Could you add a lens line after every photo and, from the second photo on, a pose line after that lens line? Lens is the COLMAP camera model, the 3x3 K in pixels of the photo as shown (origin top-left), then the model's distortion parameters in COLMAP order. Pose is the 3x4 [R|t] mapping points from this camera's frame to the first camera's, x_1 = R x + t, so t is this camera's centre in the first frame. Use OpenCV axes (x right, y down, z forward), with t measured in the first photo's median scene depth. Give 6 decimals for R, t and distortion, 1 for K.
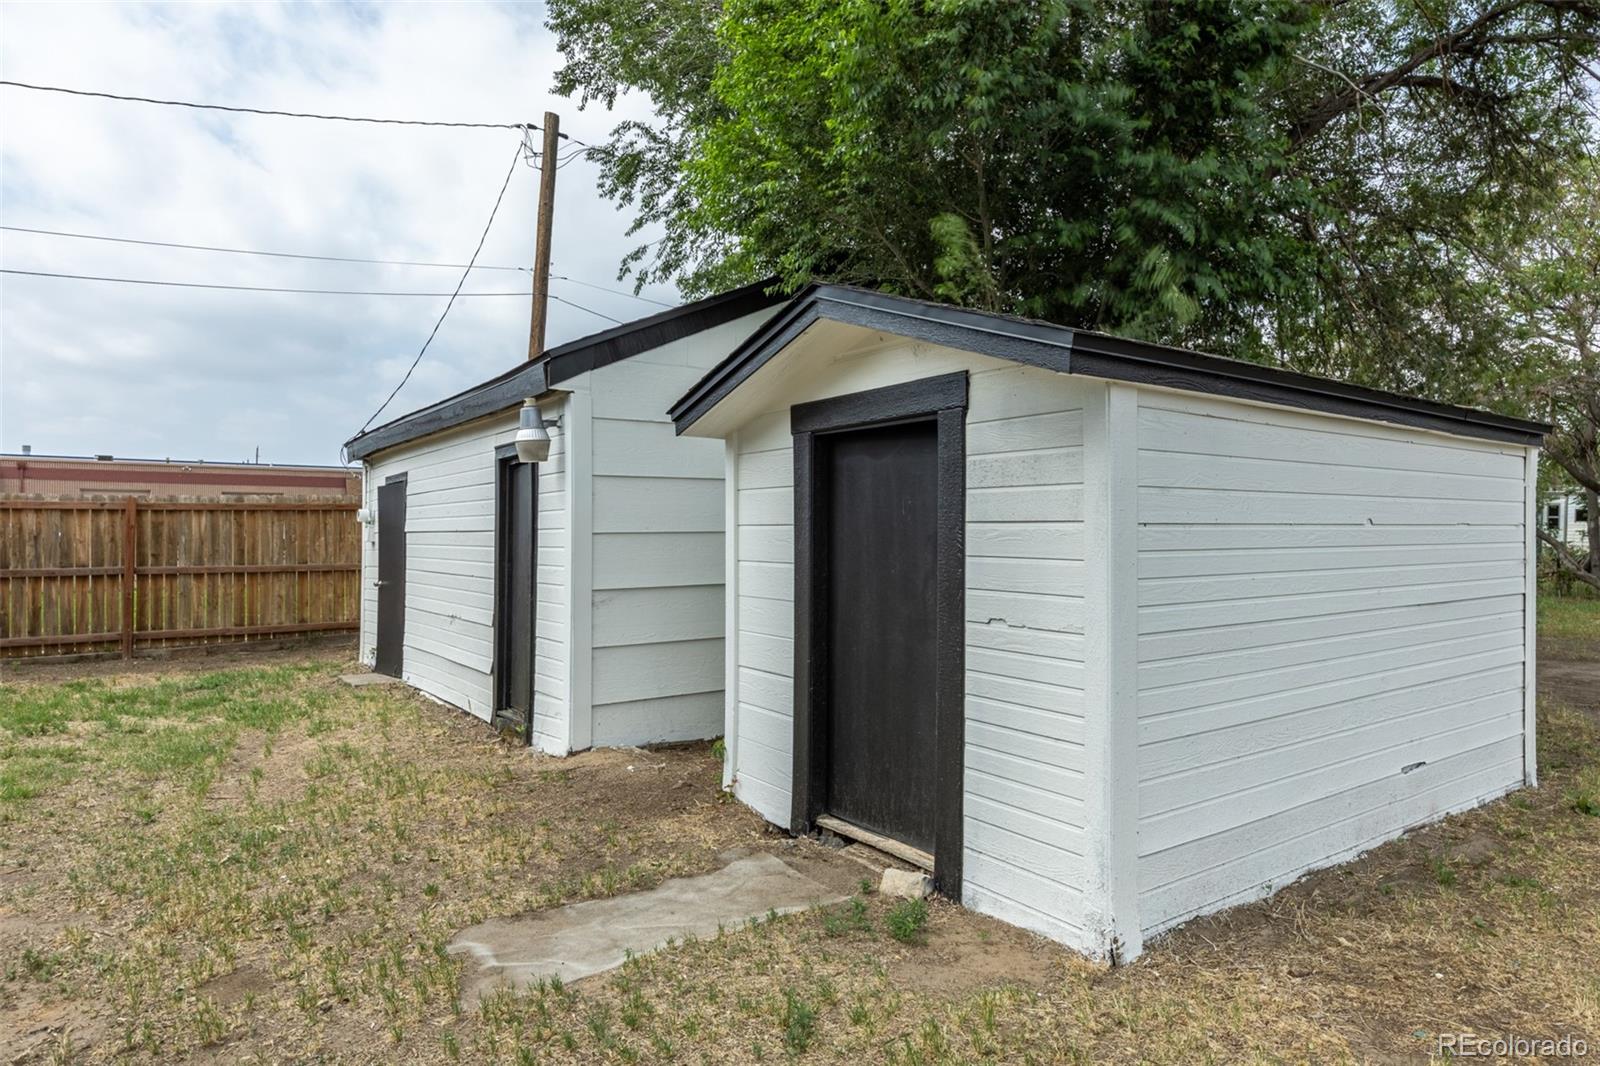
lens RADIAL K [[961.2, 0, 801.3], [0, 961.2, 530.2], [0, 0, 1]] dist [-0.003589, -0.000726]
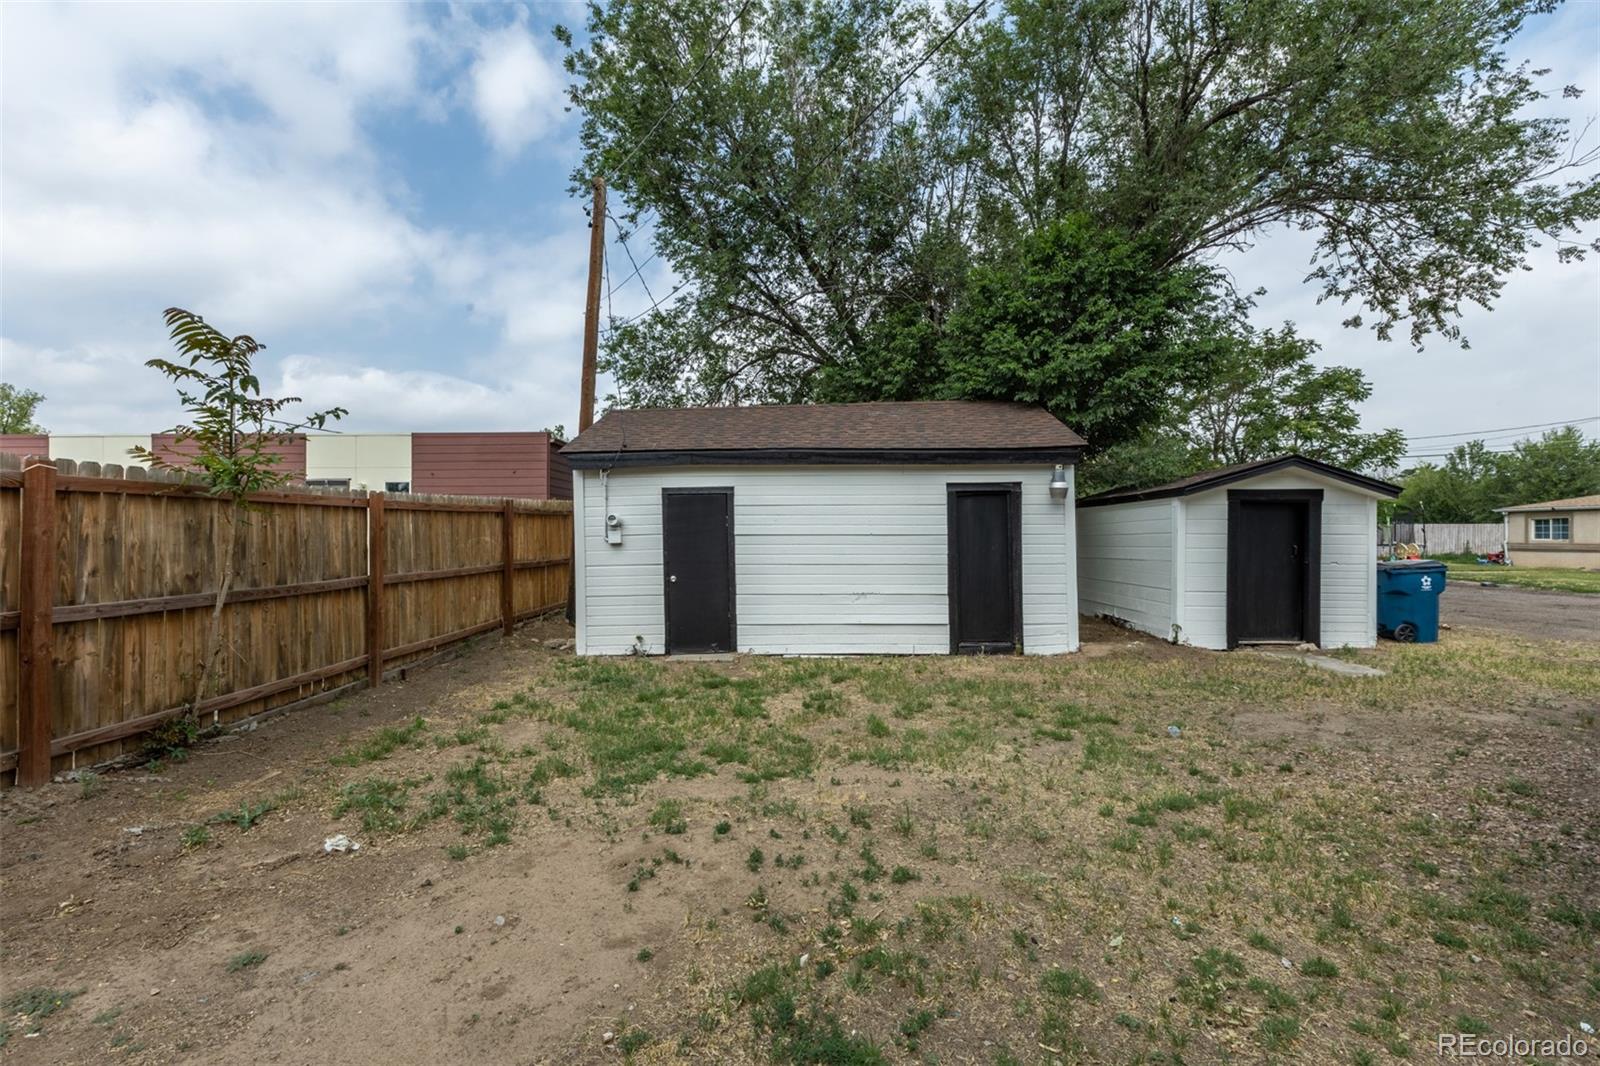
lens RADIAL K [[719.8, 0, 790.9], [0, 719.8, 532.2], [0, 0, 1]] dist [-0.001020, -0.000325]
pose [[0.586752, 0.011709, 0.809682, -1.037499], [-0.002976, 0.999920, -0.012304, 0.007917], [-0.809761, 0.004810, 0.586740, 0.362951]]
